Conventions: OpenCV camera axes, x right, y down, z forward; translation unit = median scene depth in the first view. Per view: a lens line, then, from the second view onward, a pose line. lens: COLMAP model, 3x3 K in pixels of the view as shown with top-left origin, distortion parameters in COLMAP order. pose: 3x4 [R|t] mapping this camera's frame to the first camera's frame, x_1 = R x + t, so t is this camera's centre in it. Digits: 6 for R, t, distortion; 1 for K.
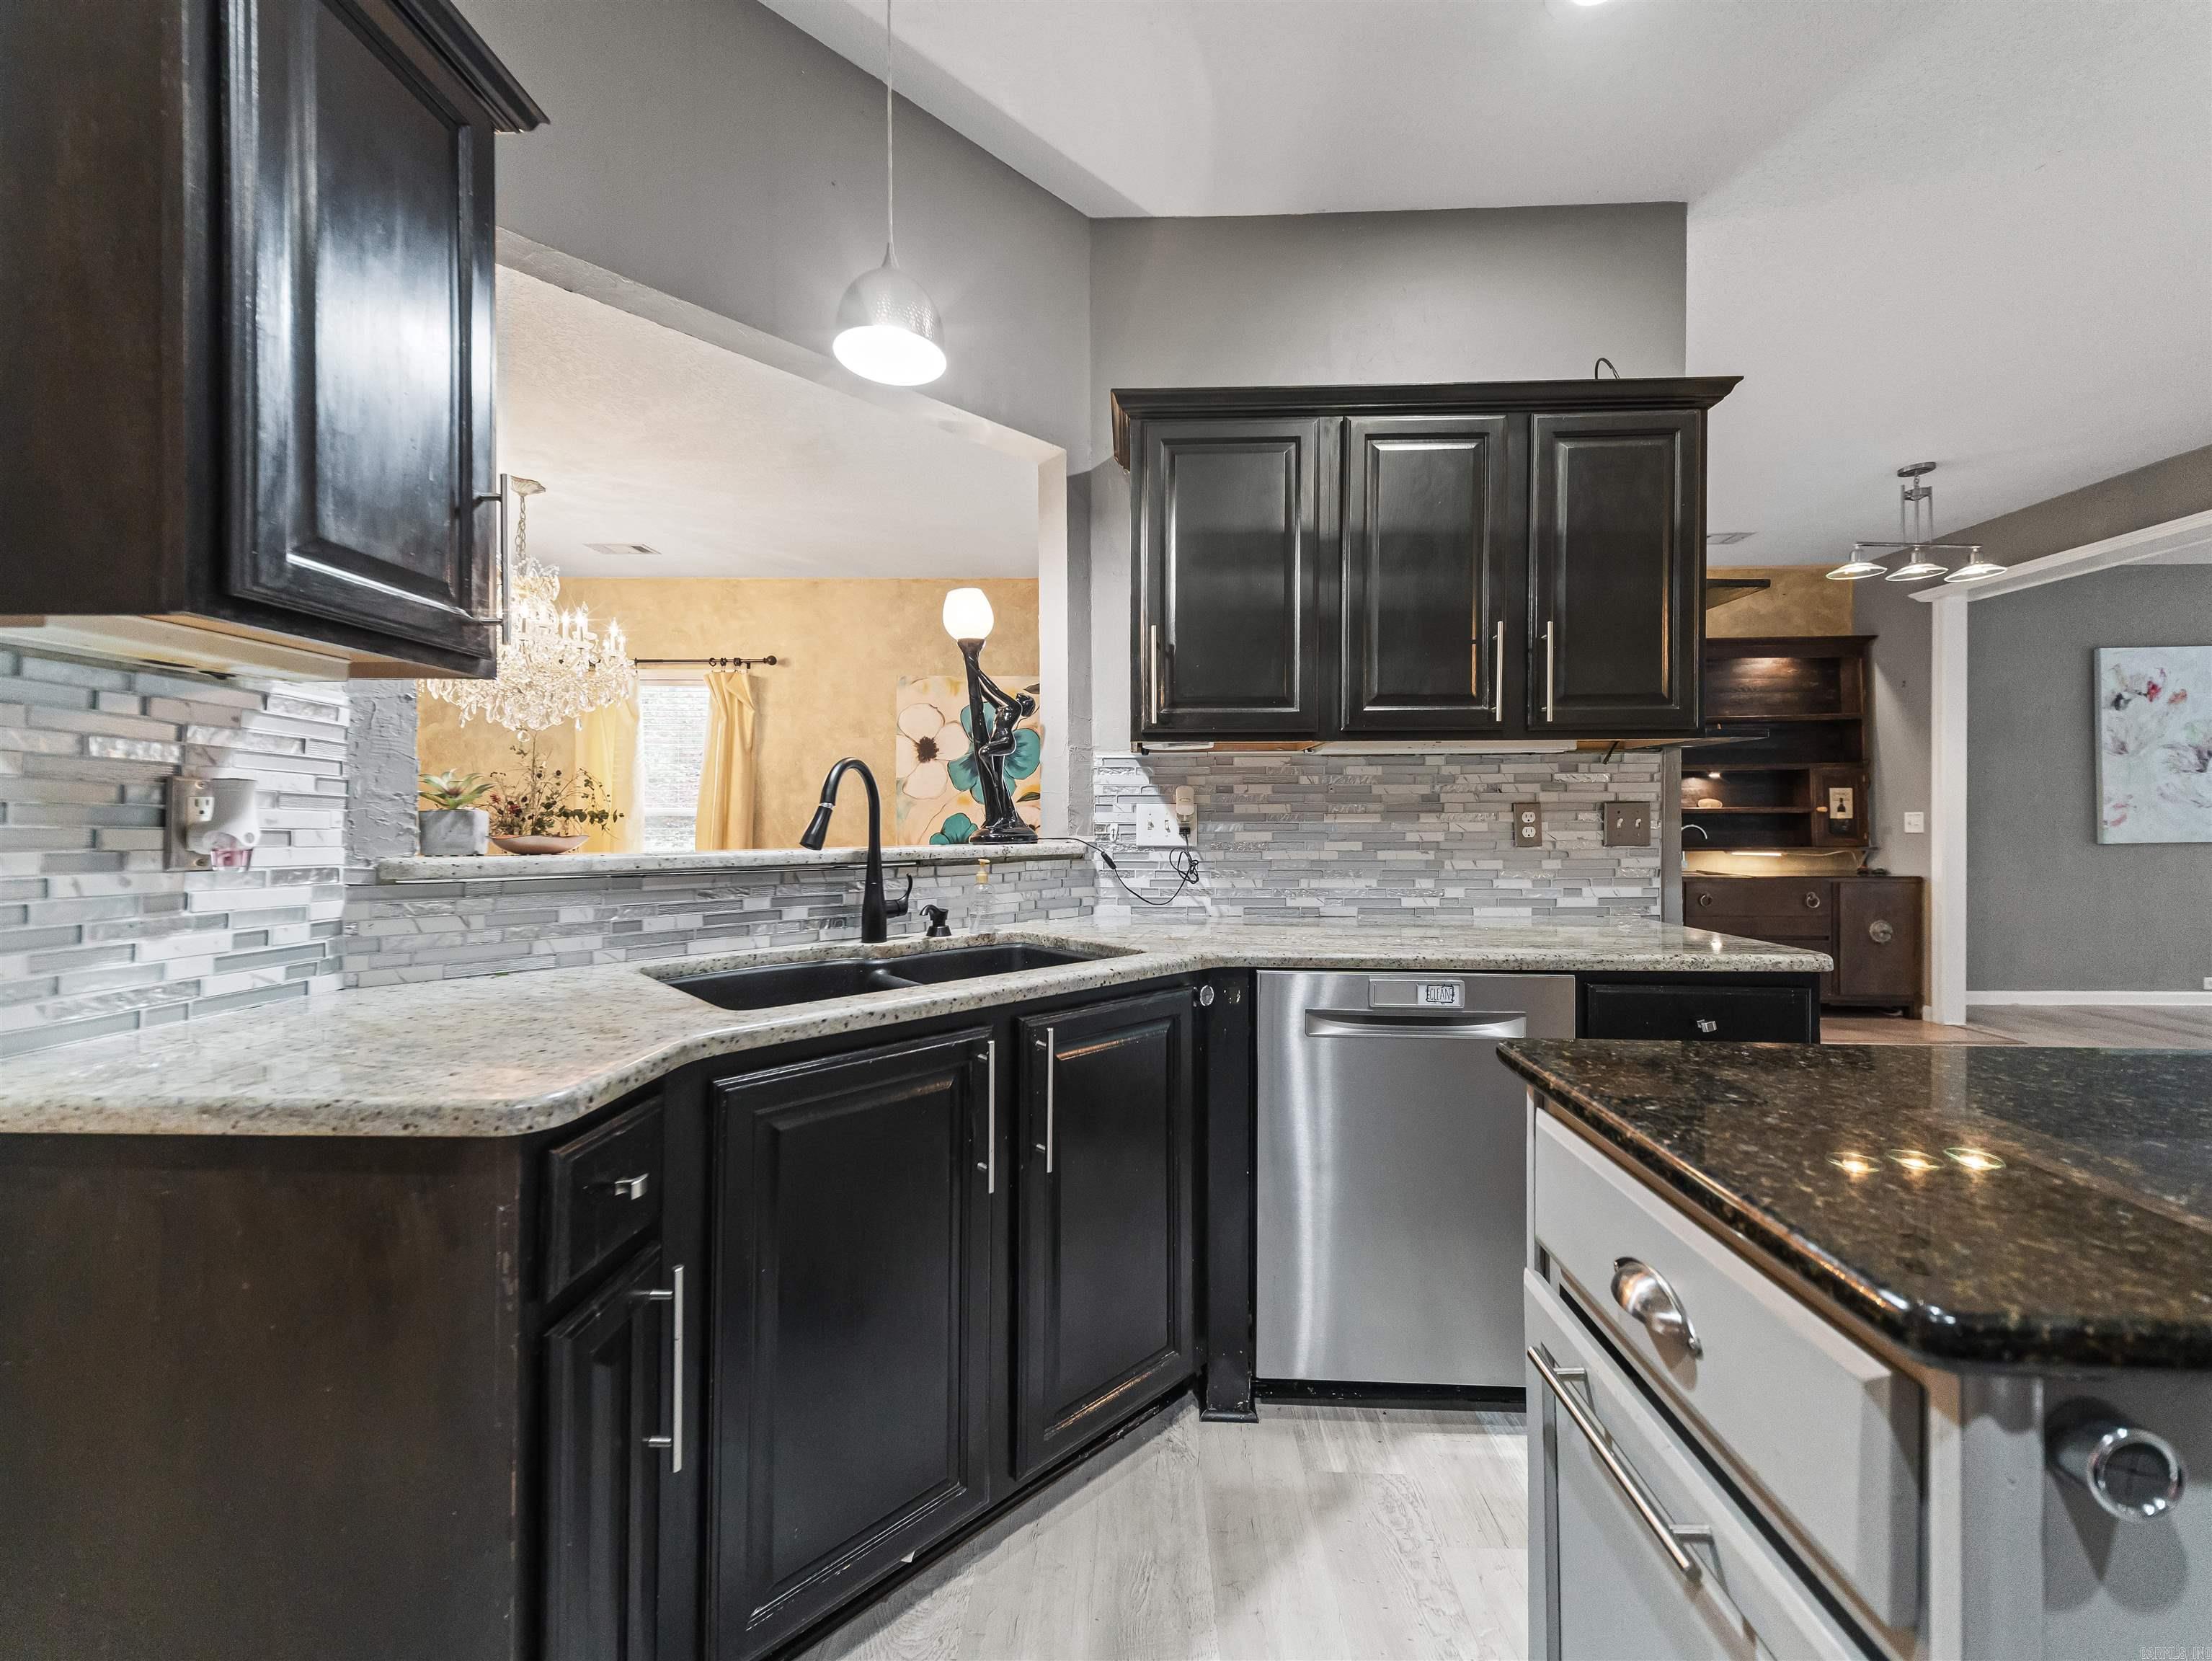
lens RADIAL K [[861.4, 0, 1117.4], [0, 861.4, 817.7], [0, 0, 1]] dist [0.027578, -0.007194]
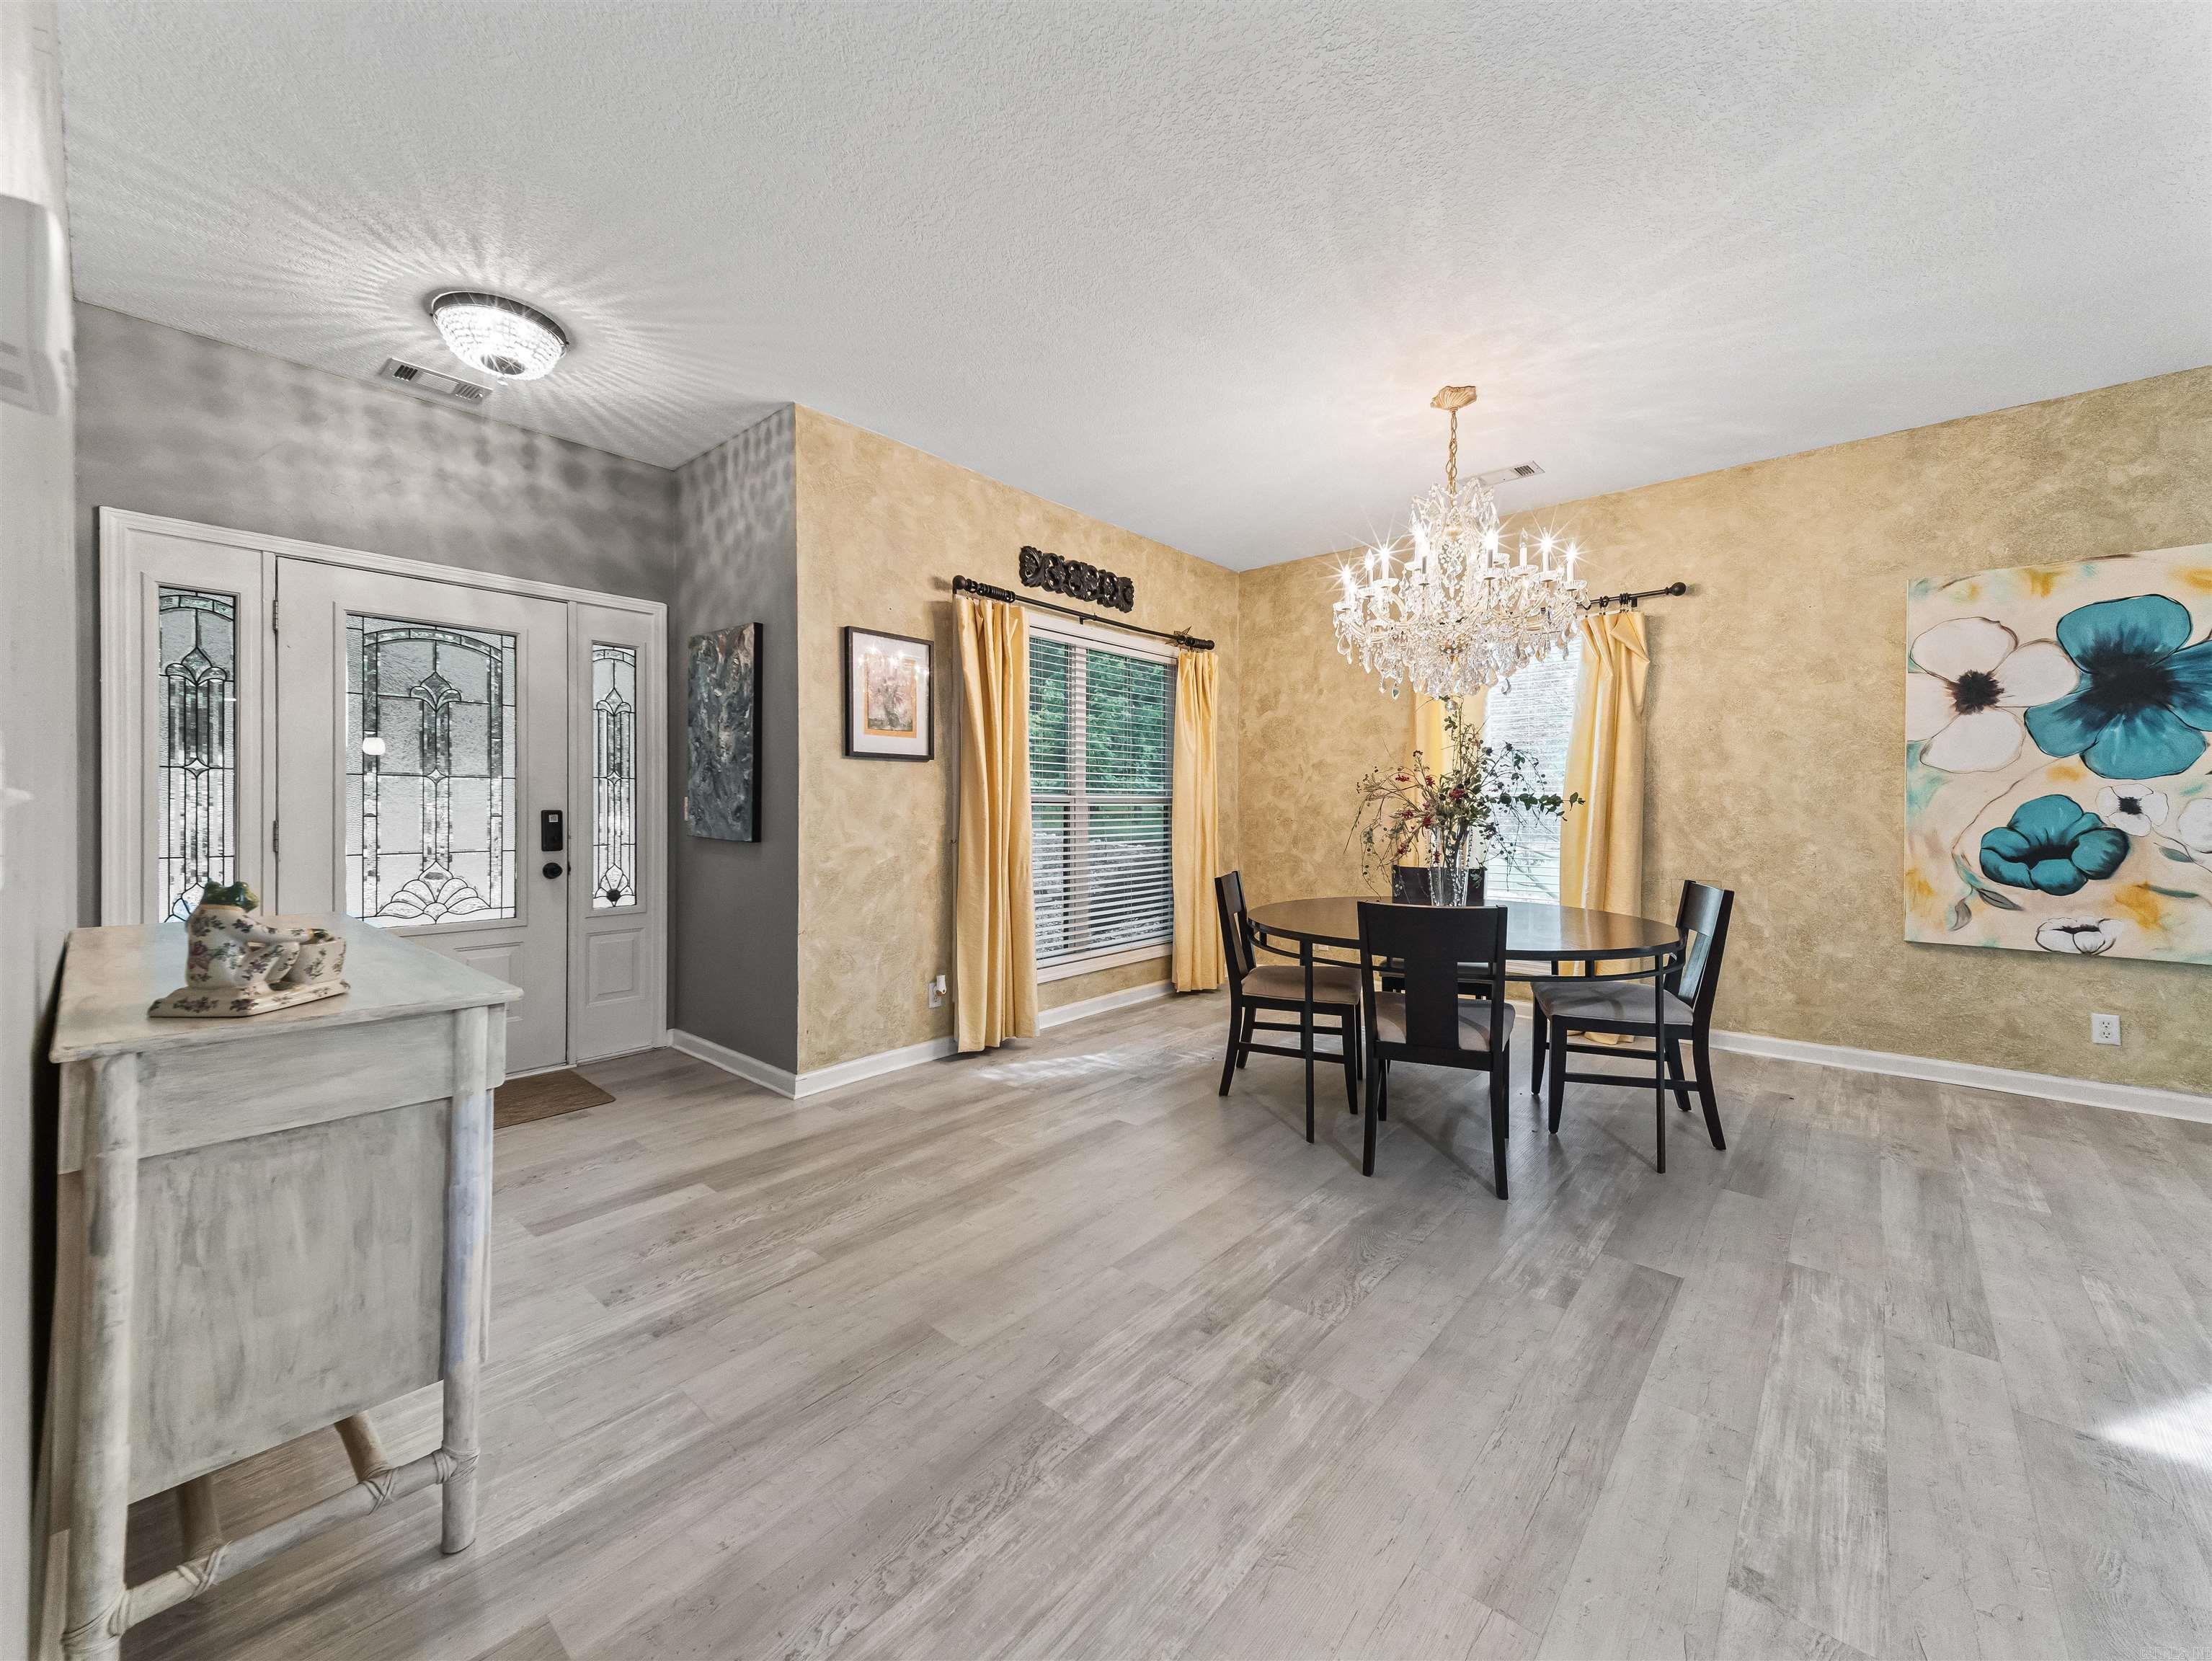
lens RADIAL K [[861.4, 0, 1094.6], [0, 861.4, 809.7], [0, 0, 1]] dist [0.027578, -0.007194]
pose [[0.761138, 0.000606, -0.648590, -0.291990], [0.003215, 0.999984, 0.004706, 0.000077], [0.648582, -0.005667, 0.761123, 0.113561]]
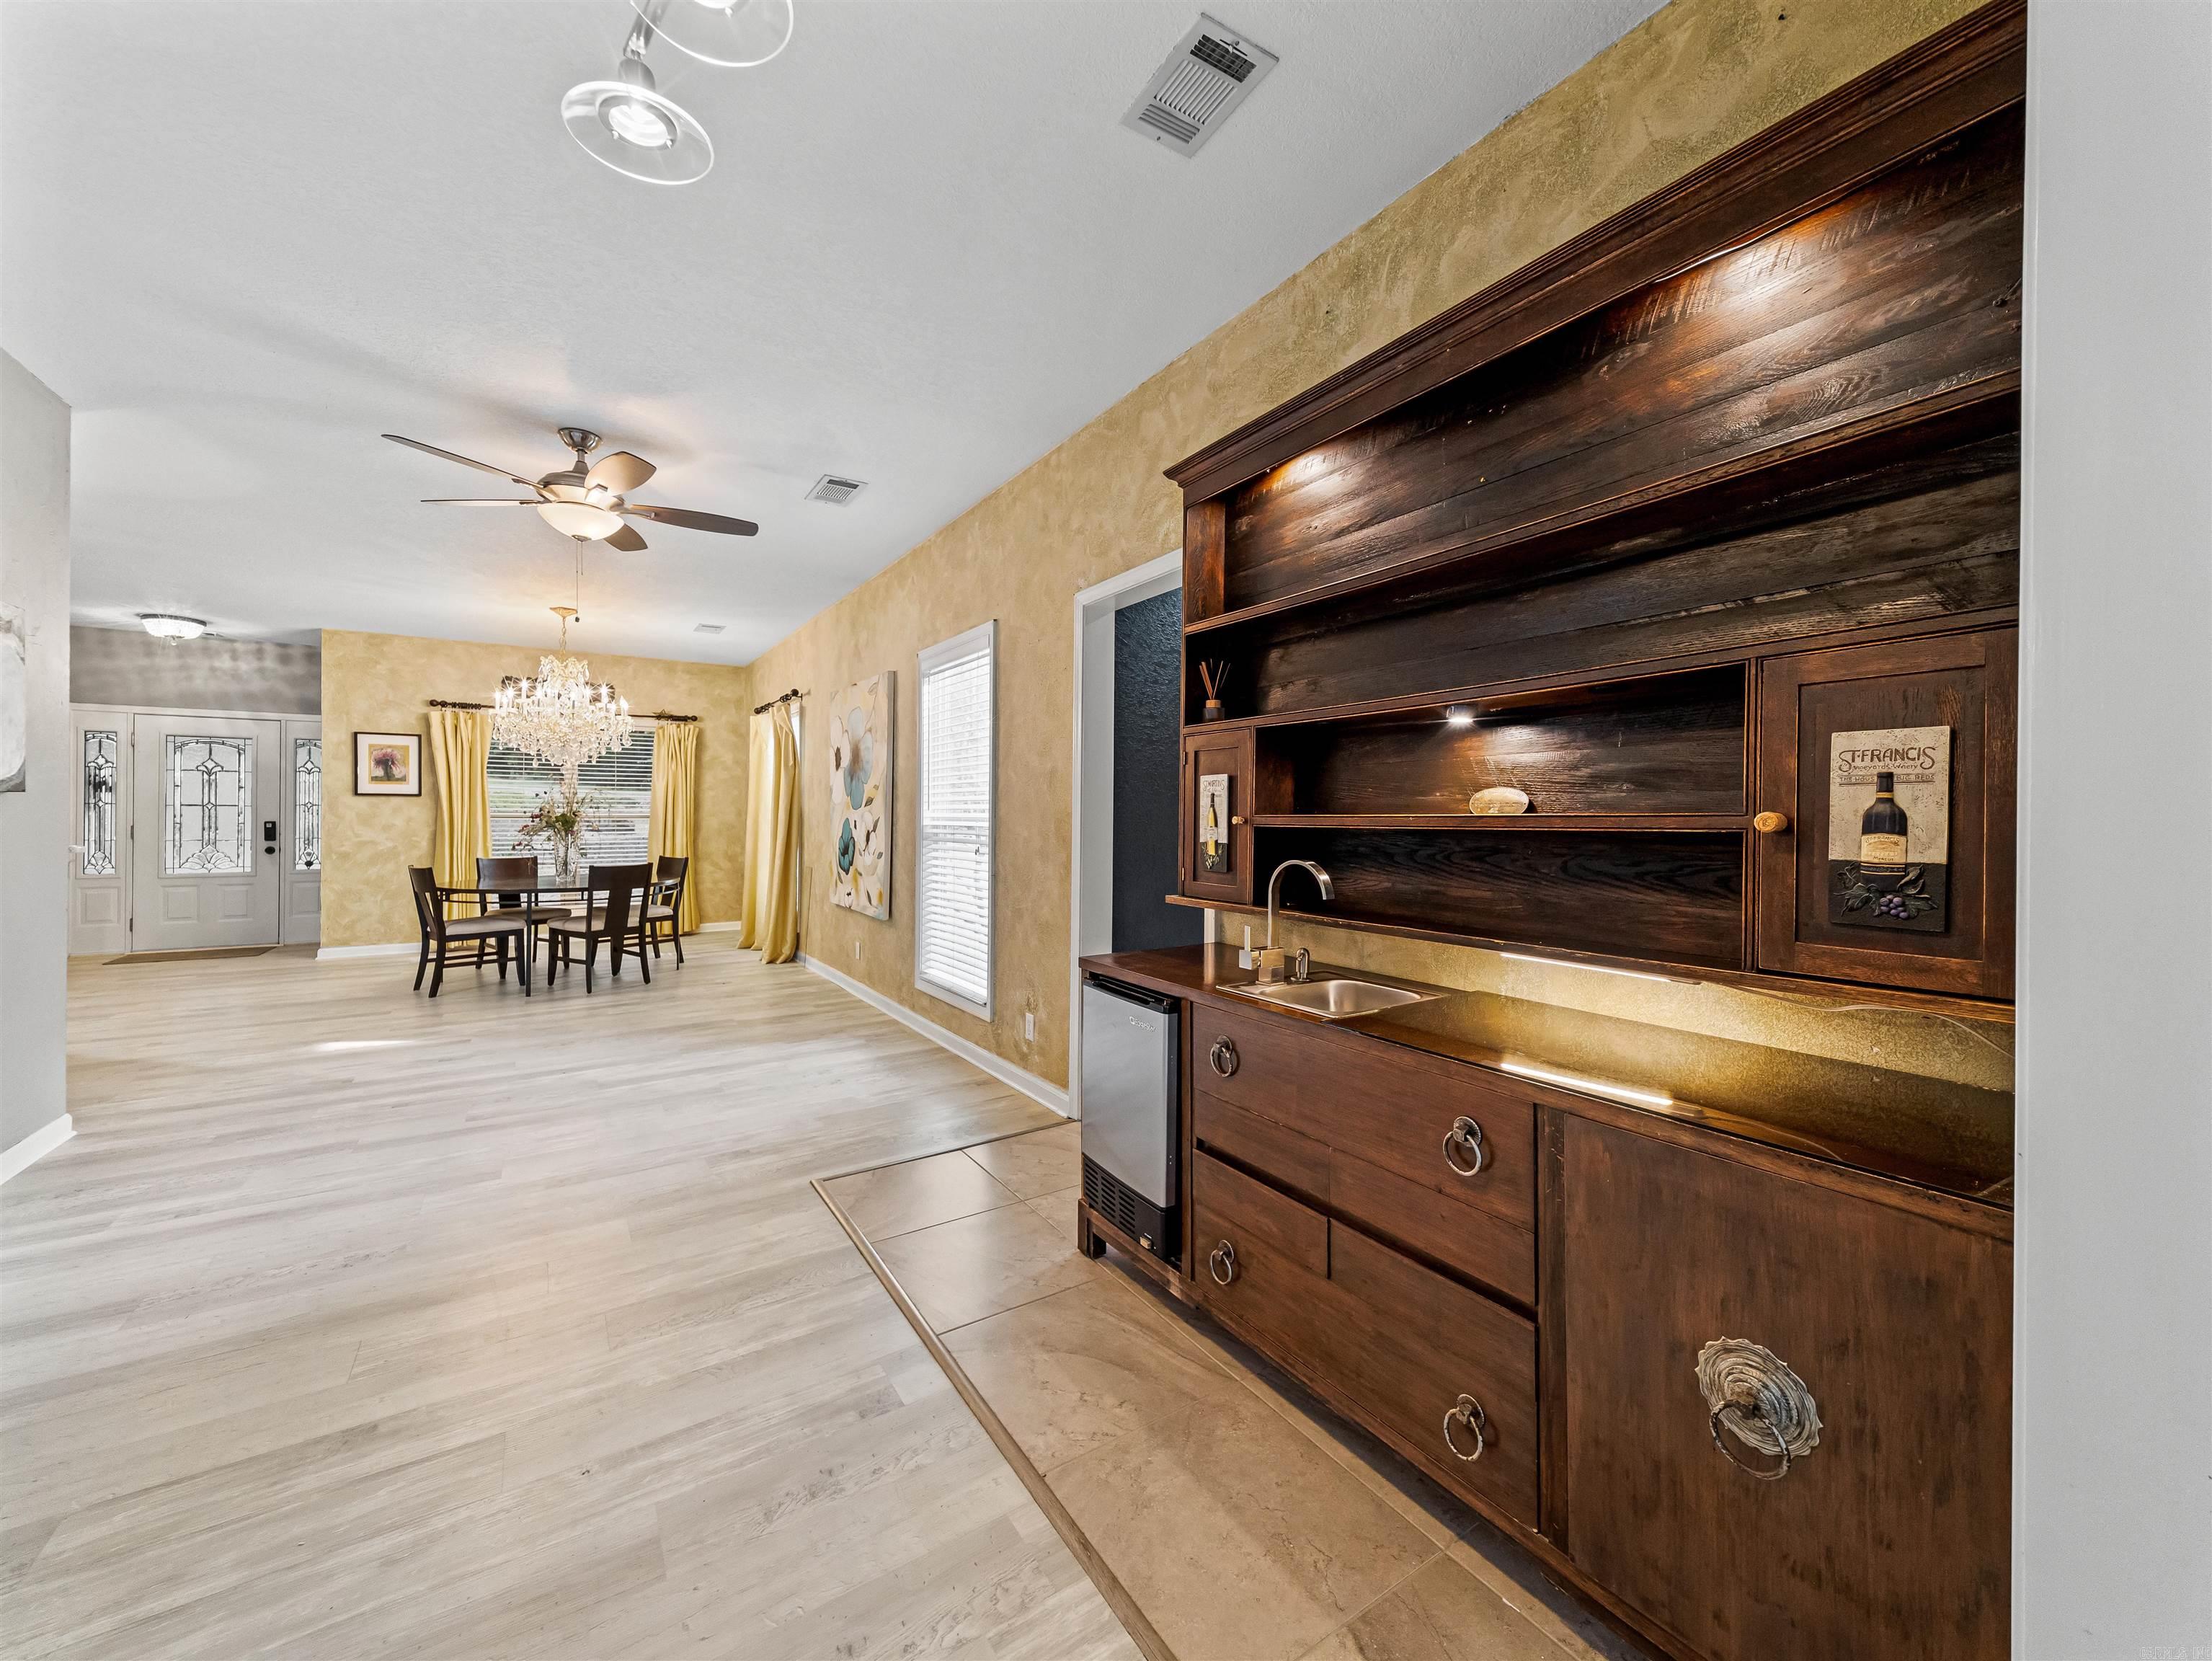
lens RADIAL K [[861.4, 0, 1112.7], [0, 861.4, 823.6], [0, 0, 1]] dist [0.027578, -0.007194]
pose [[0.539592, 0.011190, -0.841852, 0.781818], [-0.001021, 0.999920, 0.012636, -0.012027], [0.841926, -0.005959, 0.539560, 0.679794]]
